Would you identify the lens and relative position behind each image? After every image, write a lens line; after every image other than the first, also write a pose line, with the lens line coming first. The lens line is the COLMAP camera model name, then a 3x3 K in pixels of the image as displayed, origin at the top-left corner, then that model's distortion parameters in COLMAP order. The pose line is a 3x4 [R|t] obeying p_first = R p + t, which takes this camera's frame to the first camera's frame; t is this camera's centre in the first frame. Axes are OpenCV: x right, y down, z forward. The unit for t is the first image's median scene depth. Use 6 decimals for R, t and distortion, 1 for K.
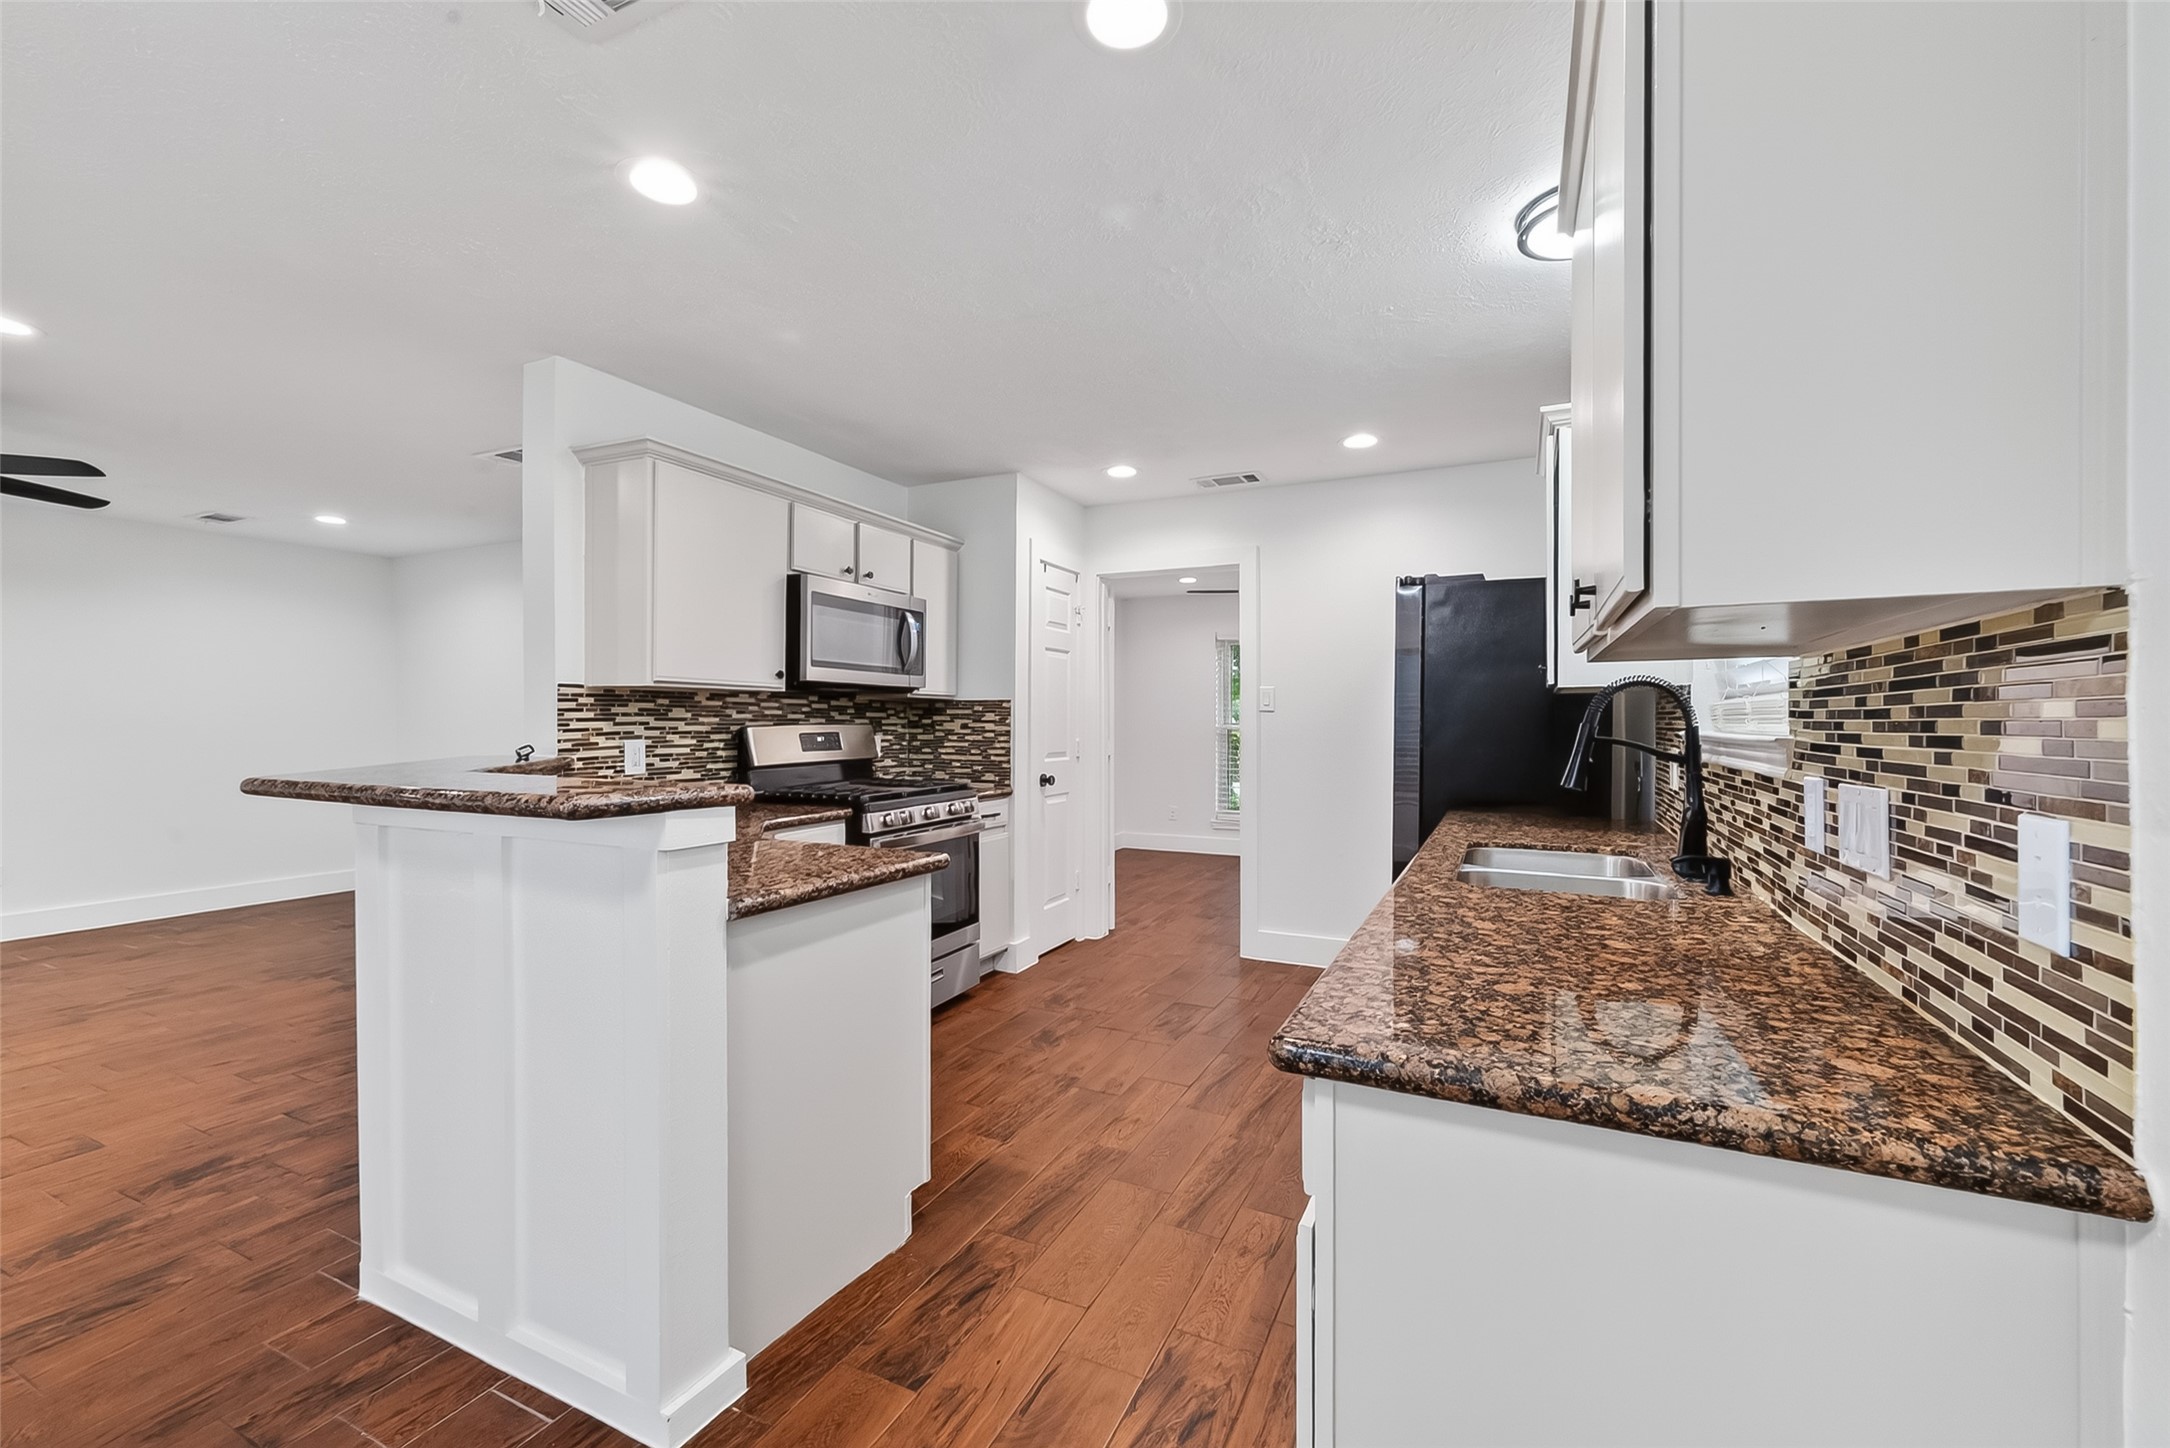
lens RADIAL K [[868.2, 0, 1085.7], [0, 868.2, 712.7], [0, 0, 1]] dist [0.002175, 0.000219]
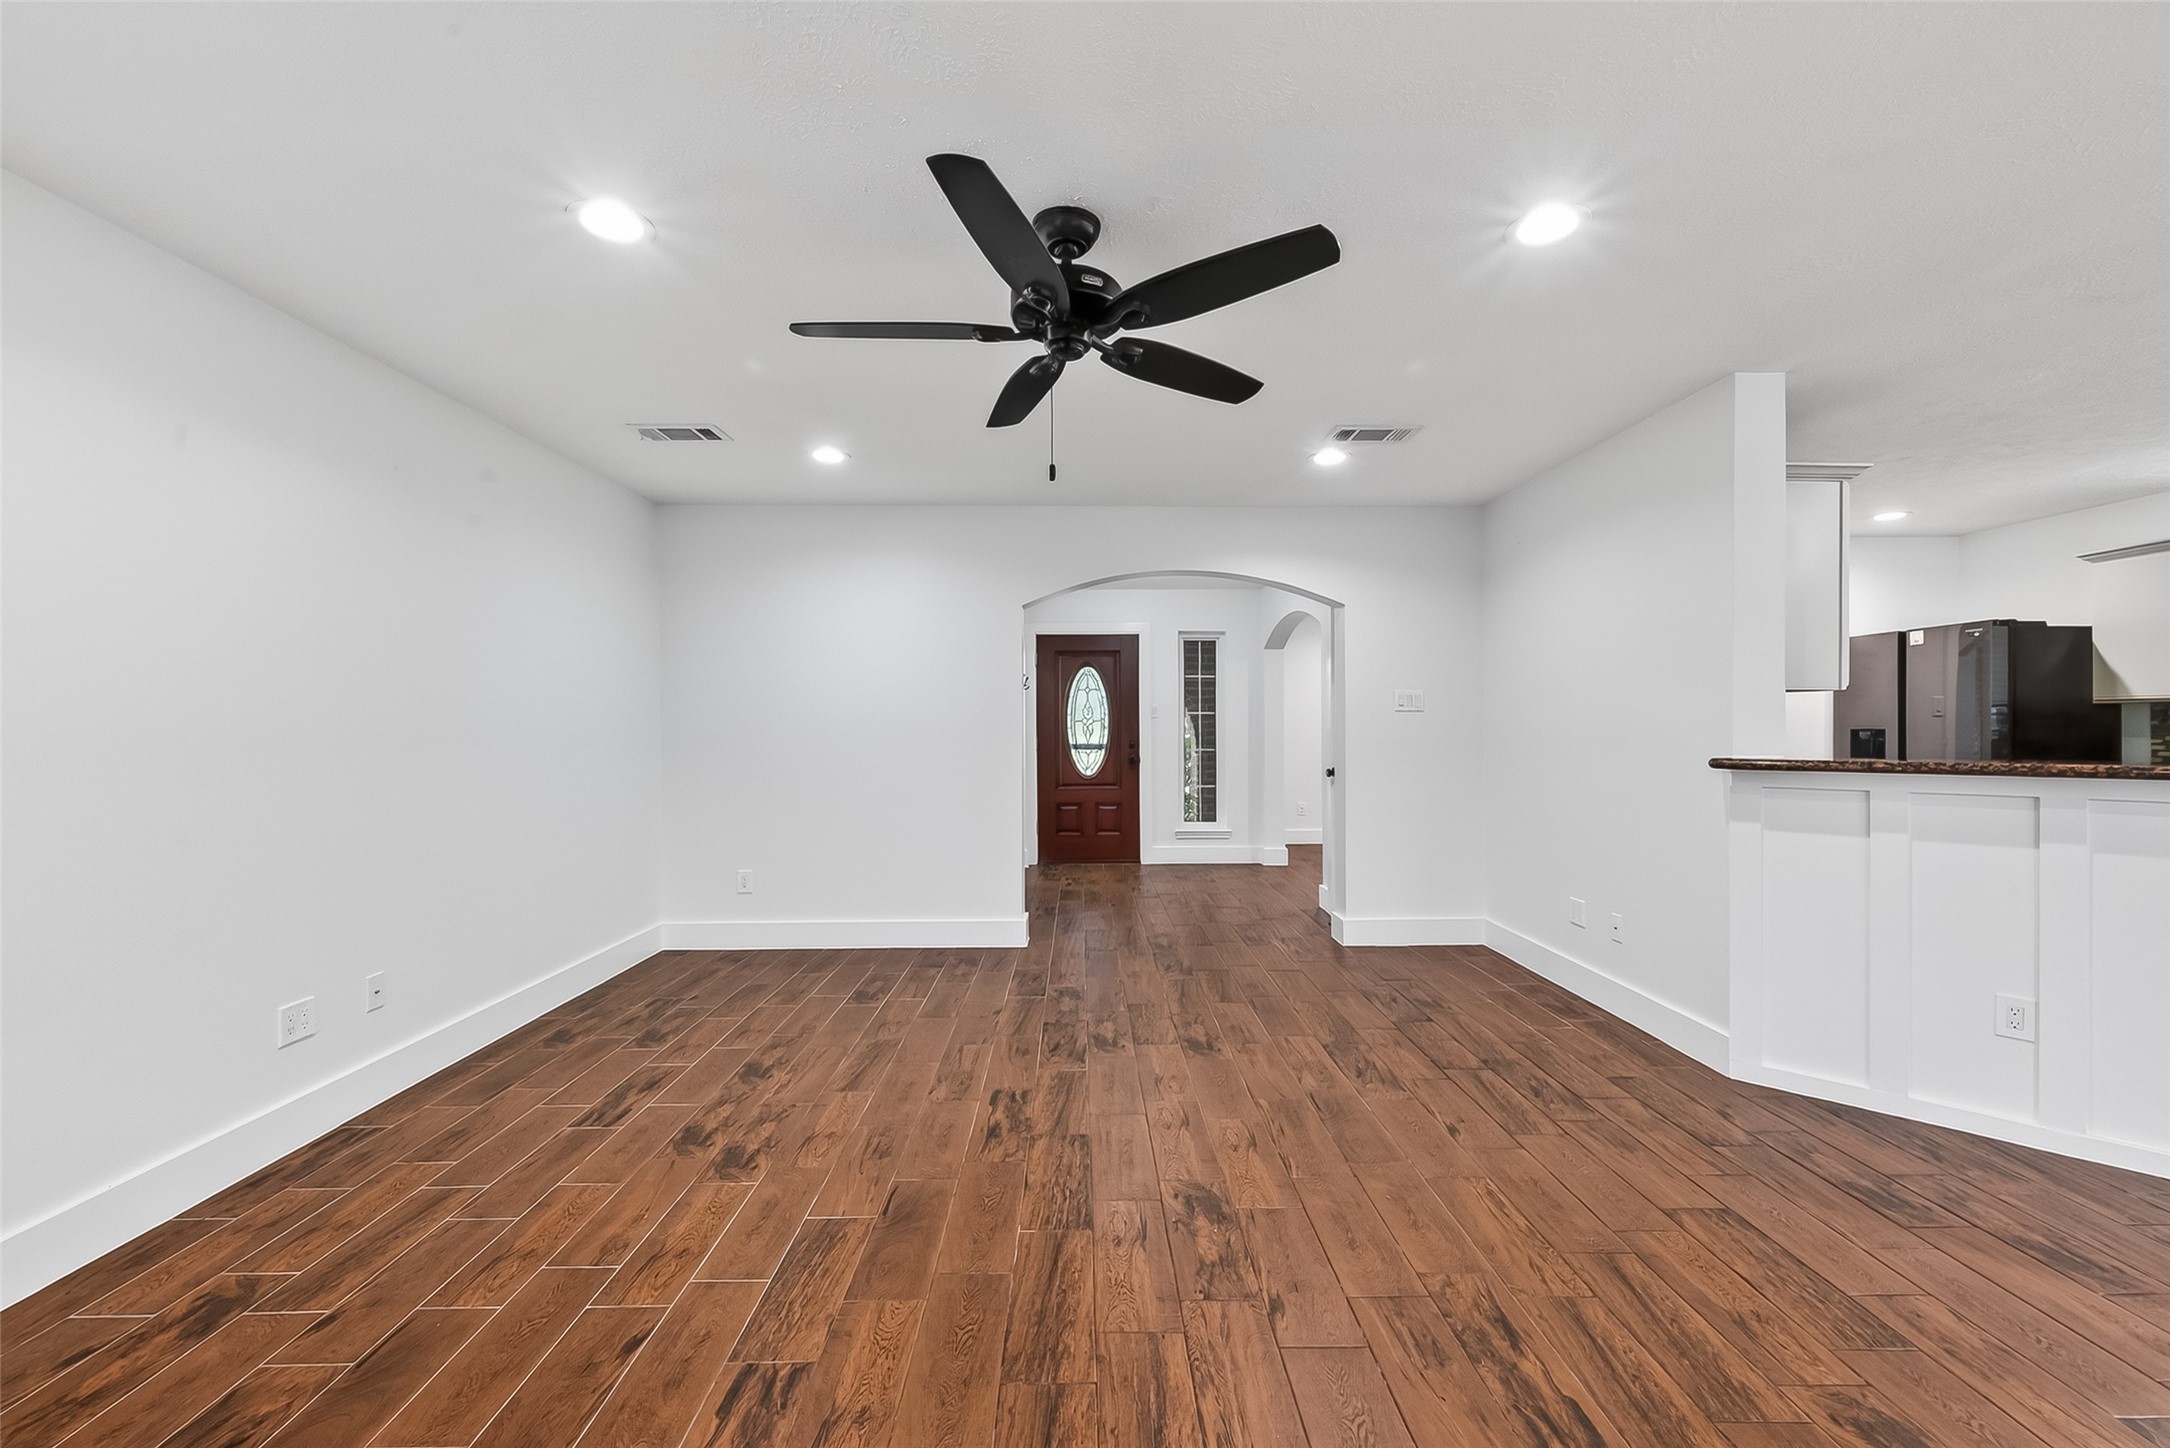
lens RADIAL K [[885.4, 0, 1100.9], [0, 885.4, 717.1], [0, 0, 1]] dist [0.003004, -0.000346]
pose [[0.891178, 0.000475, 0.453654, -1.609797], [-0.000651, 1.000000, 0.000232, 0.001326], [-0.453654, -0.000502, 0.891178, 0.380174]]
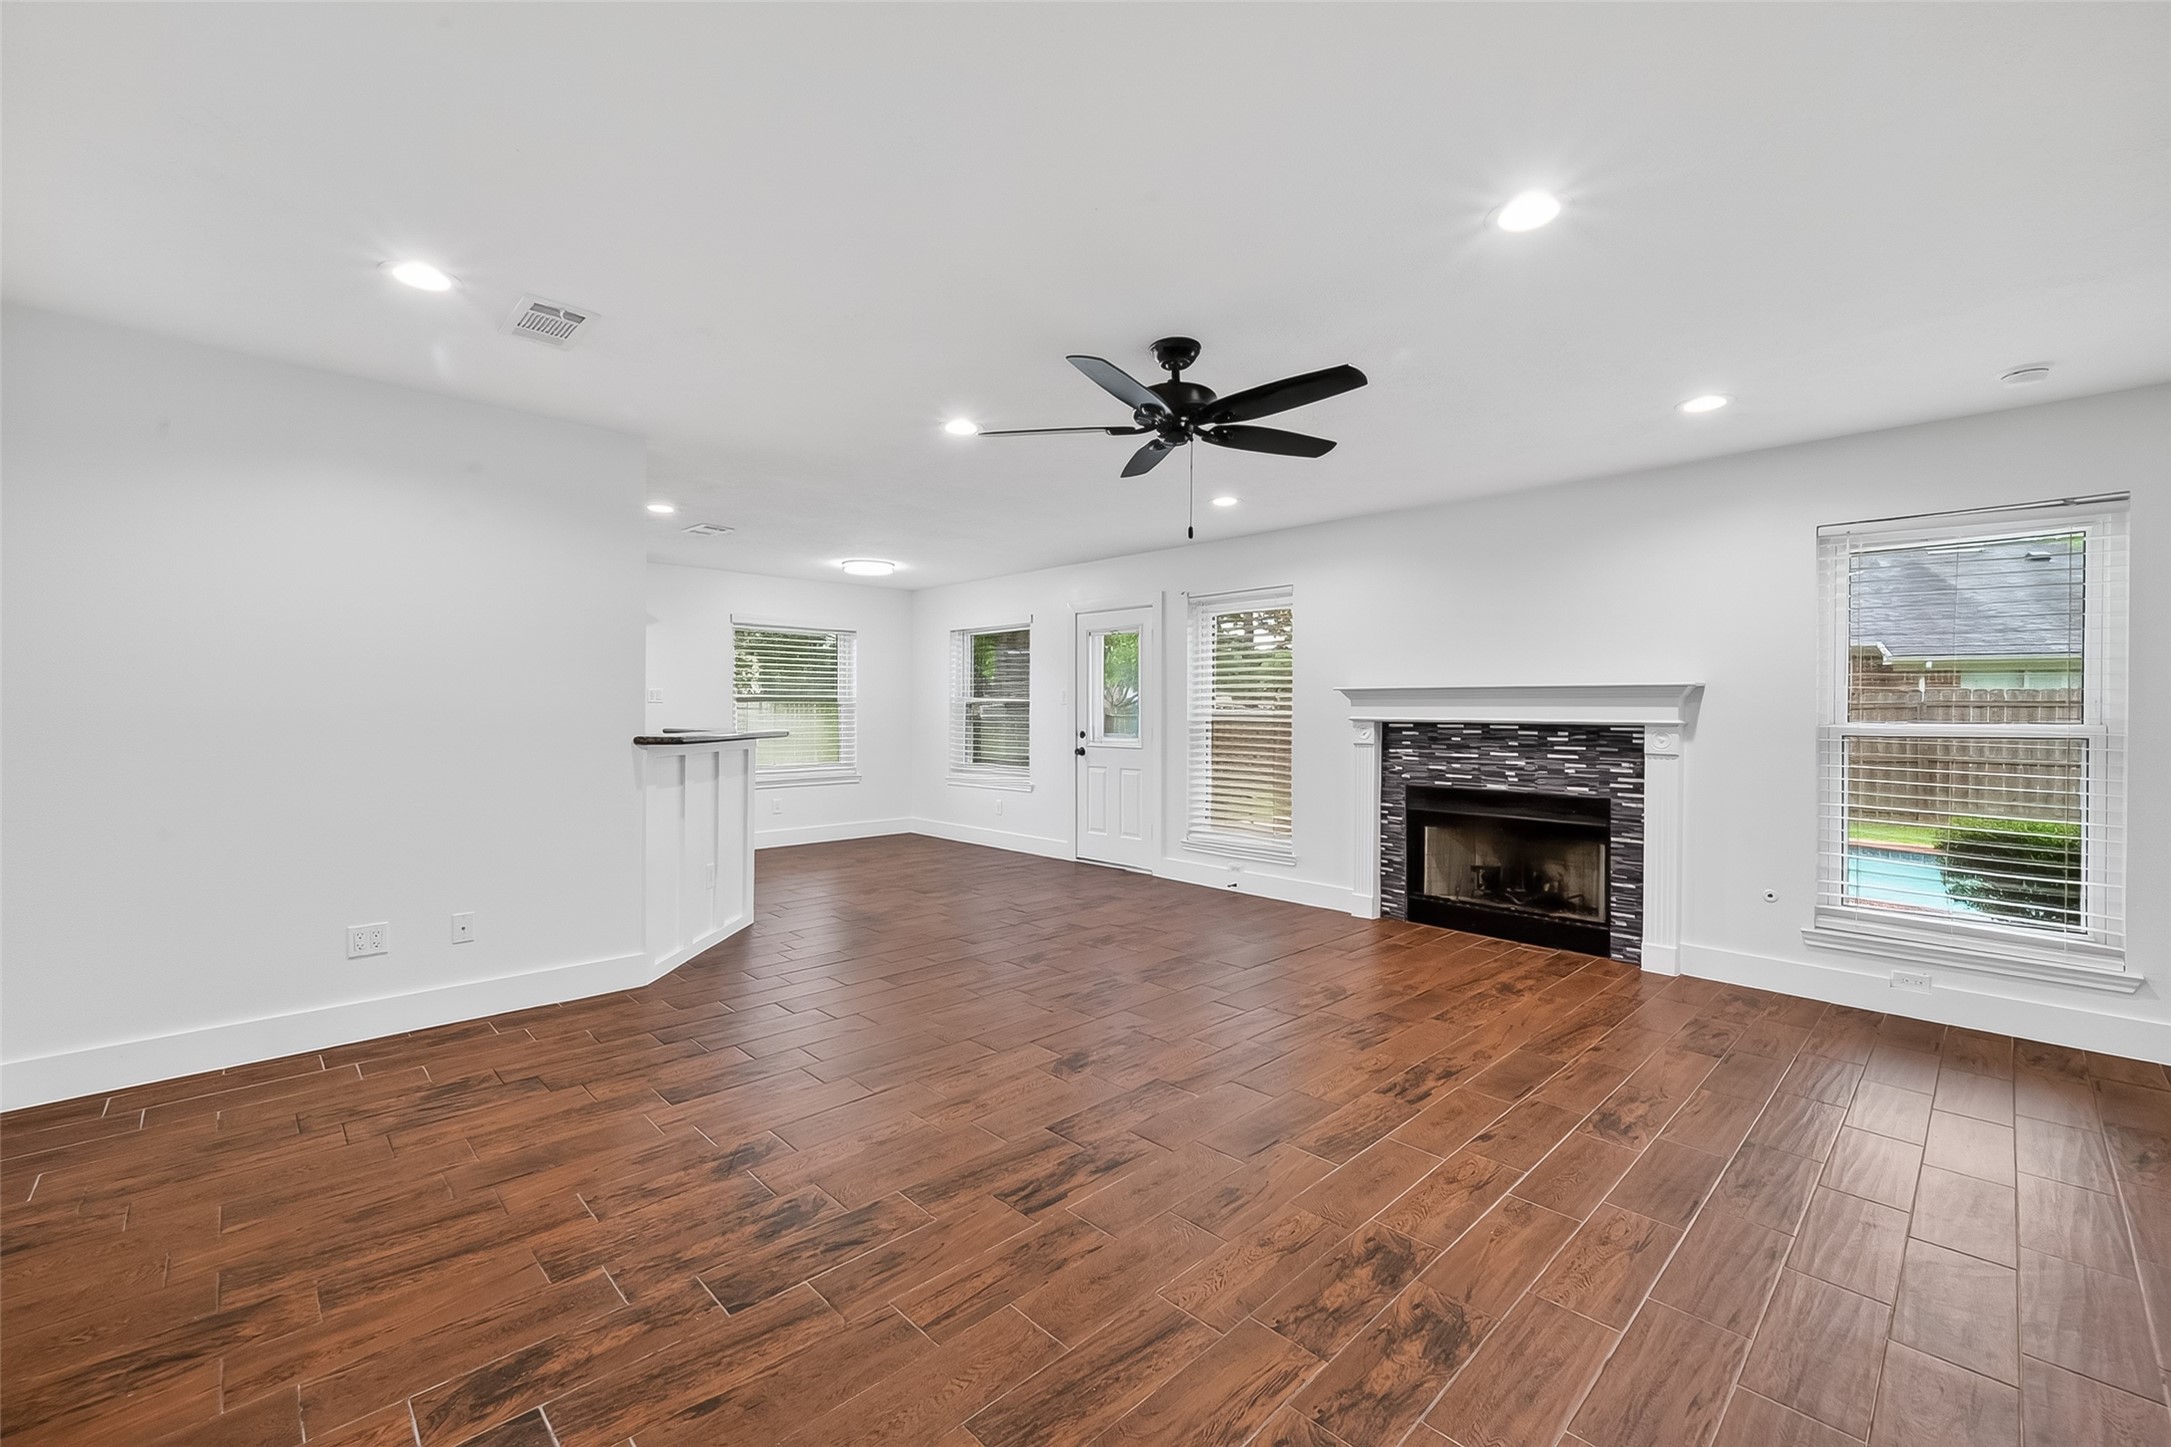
lens RADIAL K [[883.0, 0, 1067.4], [0, 883.0, 714.7], [0, 0, 1]] dist [0.001529, -0.000133]
pose [[-0.932572, -0.006932, 0.360917, -1.554552], [-0.010098, 0.999925, -0.006886, 0.018060], [-0.360843, -0.010067, -0.932572, 1.835670]]
